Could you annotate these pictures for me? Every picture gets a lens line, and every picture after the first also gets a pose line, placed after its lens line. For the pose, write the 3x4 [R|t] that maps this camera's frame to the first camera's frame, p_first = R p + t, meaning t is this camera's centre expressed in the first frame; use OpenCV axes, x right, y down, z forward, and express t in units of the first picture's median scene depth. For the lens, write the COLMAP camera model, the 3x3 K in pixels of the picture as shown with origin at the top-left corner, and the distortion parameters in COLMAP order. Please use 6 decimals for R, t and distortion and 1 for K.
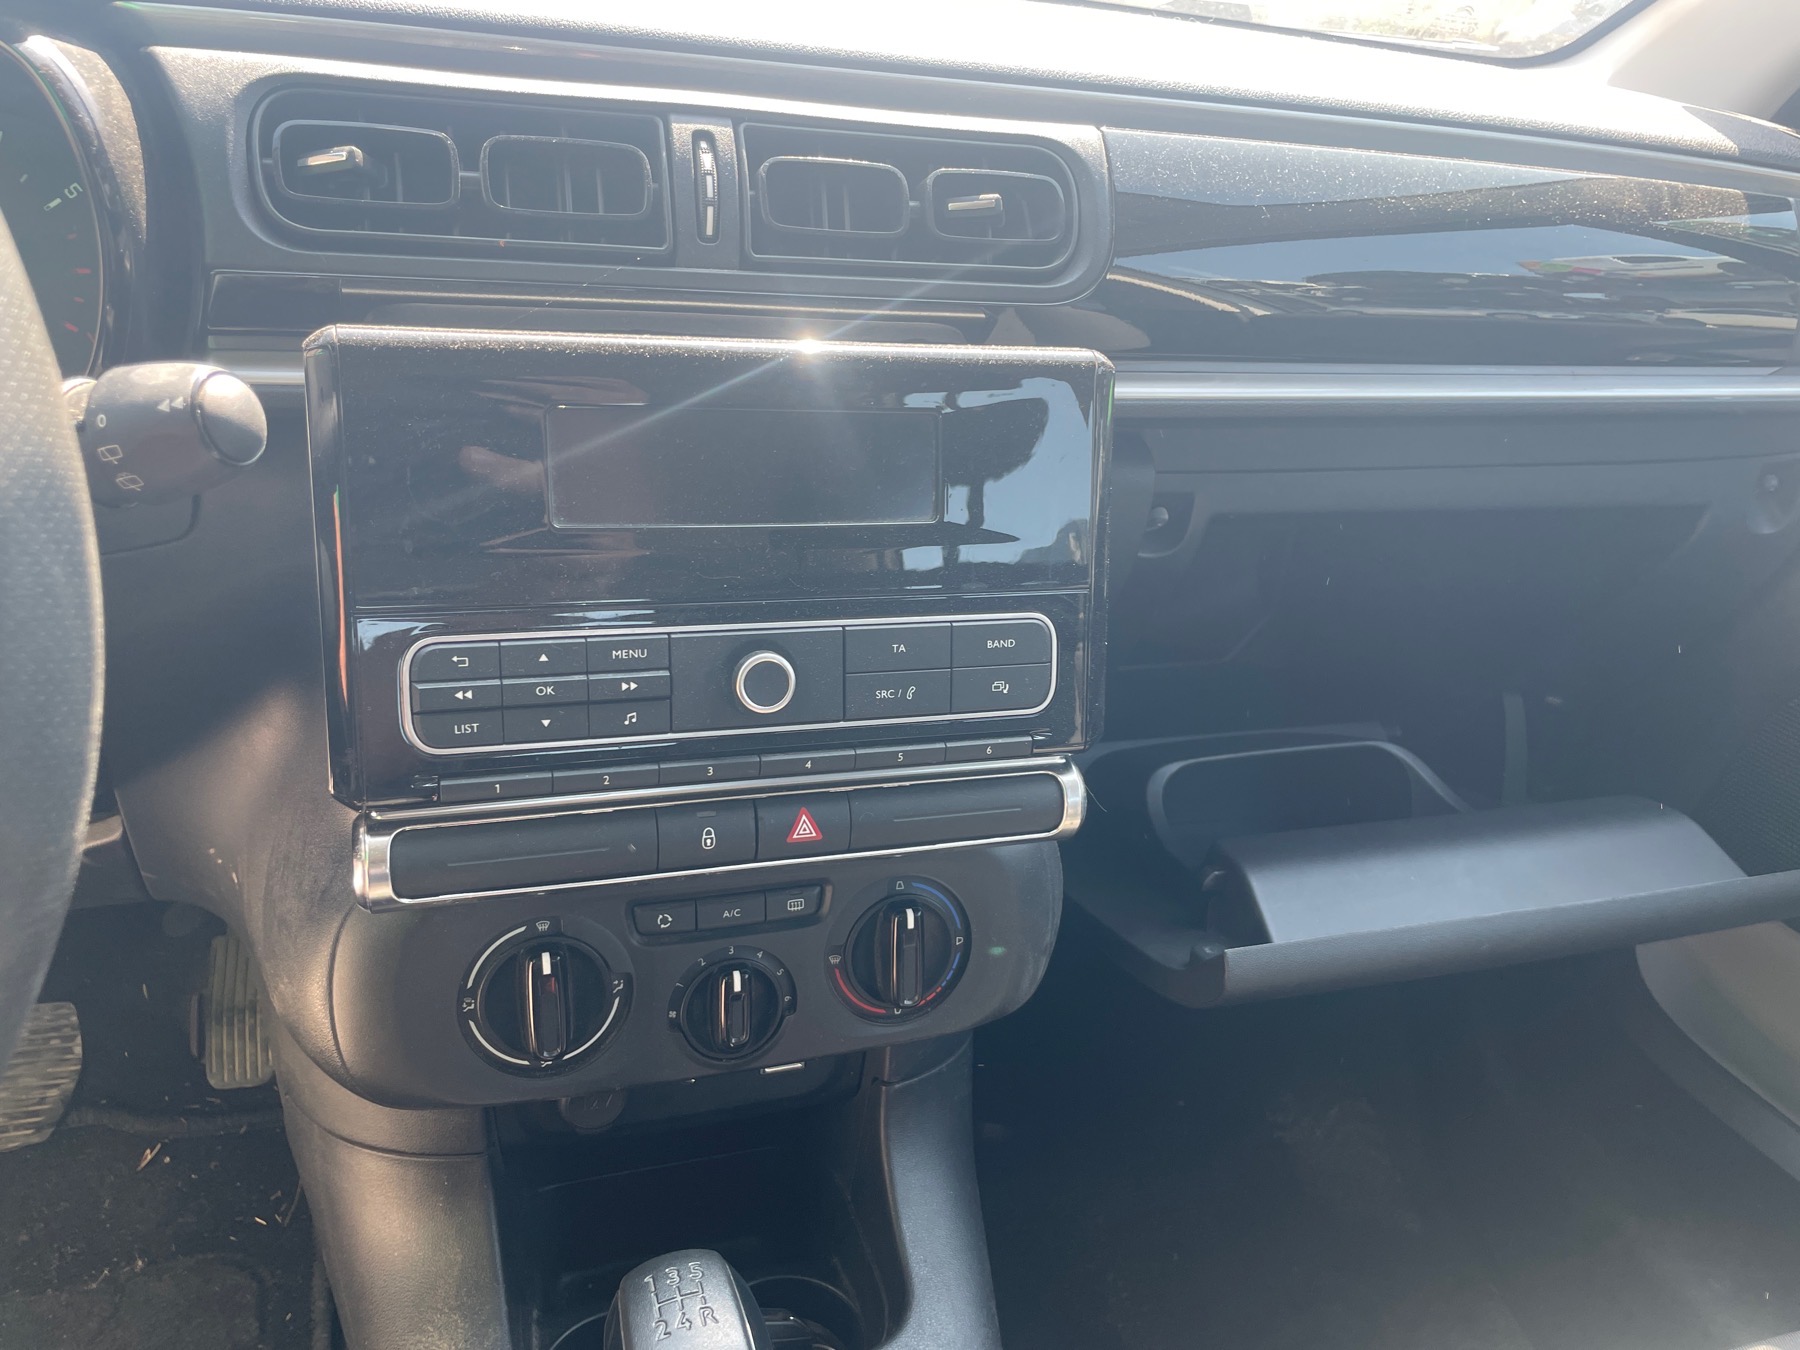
lens RADIAL K [[1371.3, 0, 889.2], [0, 1371.3, 655.0], [0, 0, 1]] dist [0.067746, -0.090682]
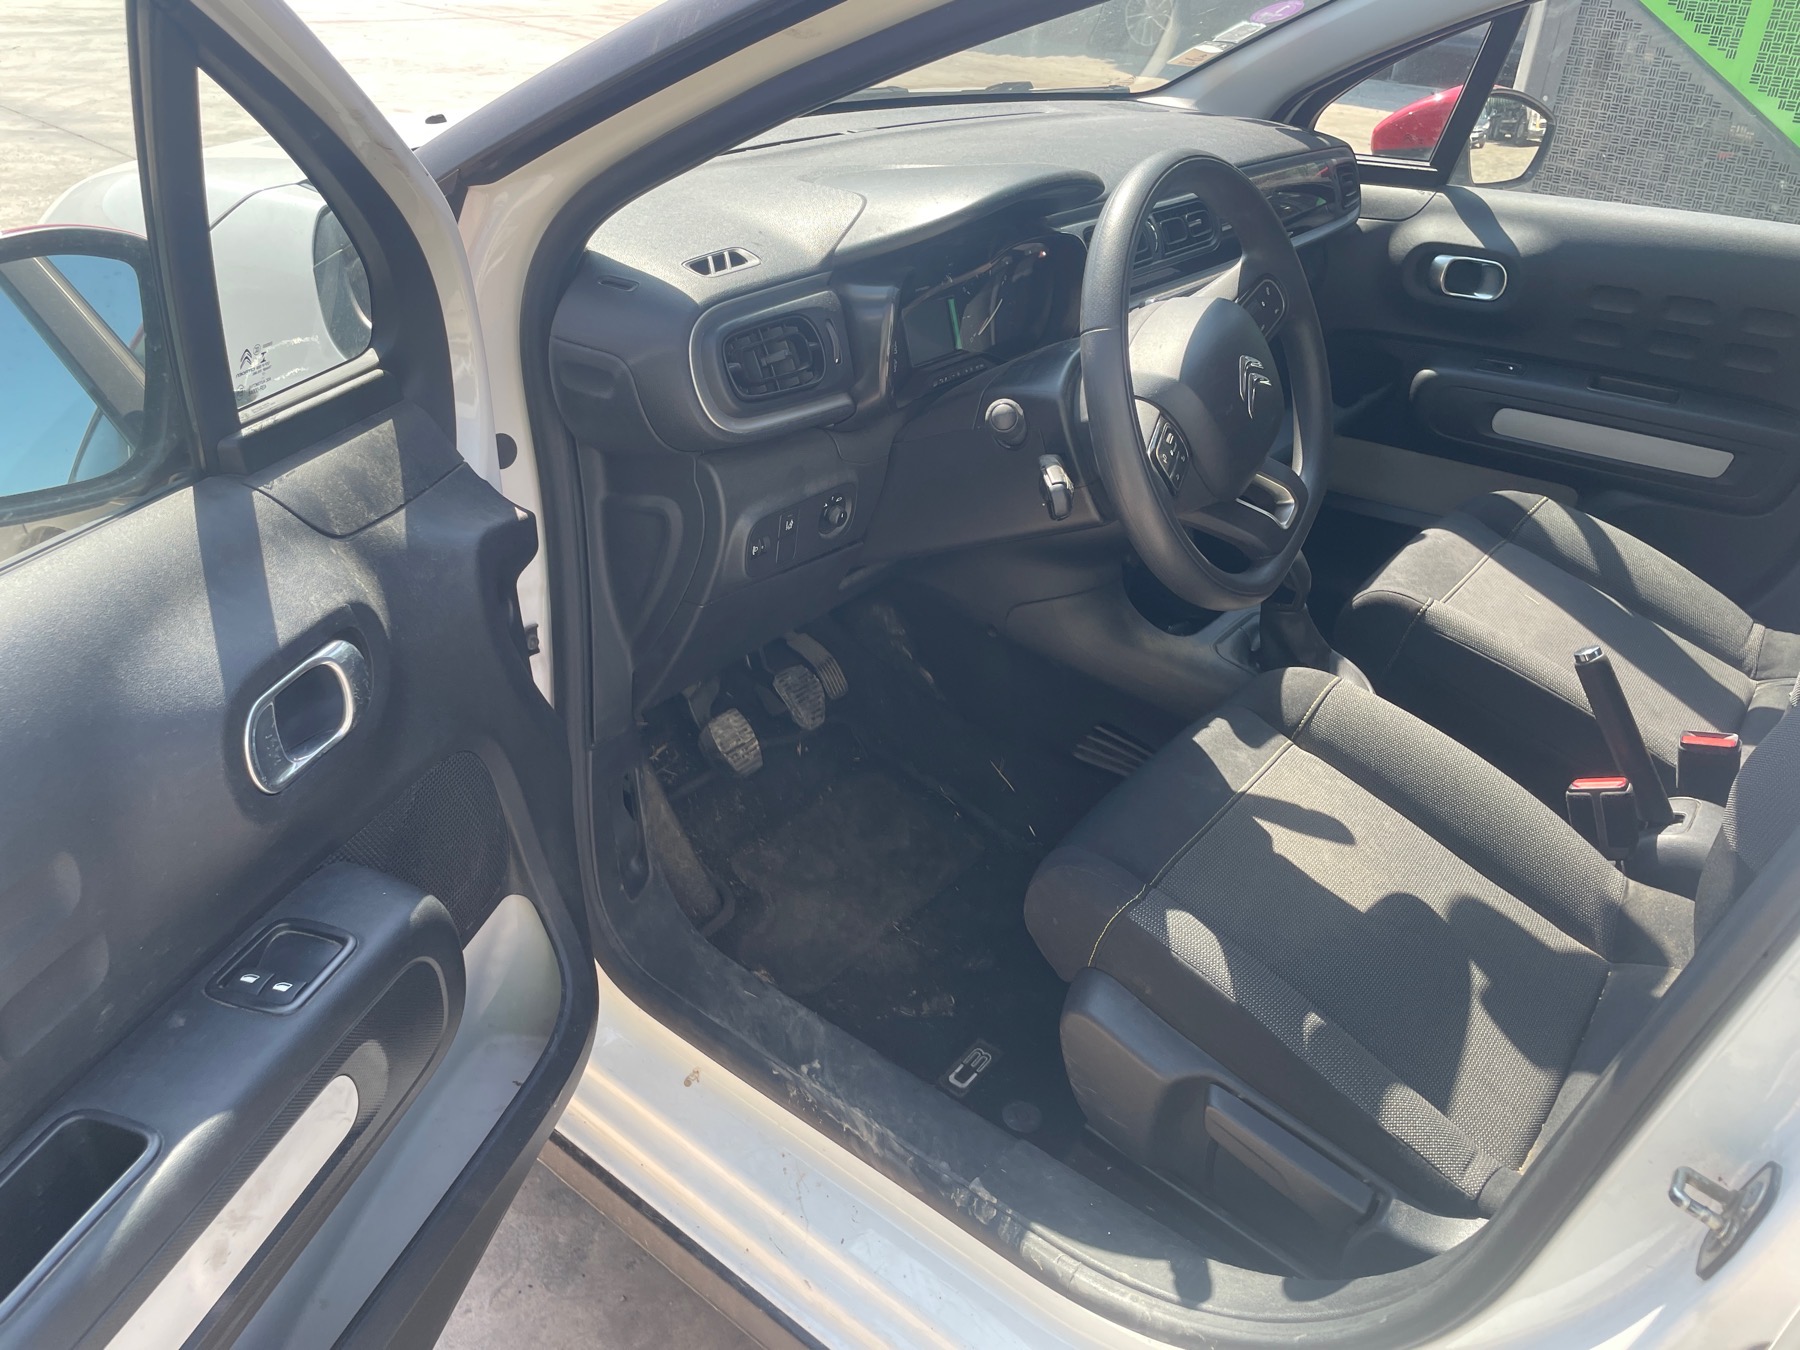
lens RADIAL K [[1349.6, 0, 862.7], [0, 1349.6, 662.4], [0, 0, 1]] dist [0.057439, -0.080403]
pose [[0.835864, -0.321245, 0.445122, -2.406800], [0.275556, 0.946861, 0.165904, -0.114802], [-0.474764, -0.016017, 0.879967, -1.450187]]
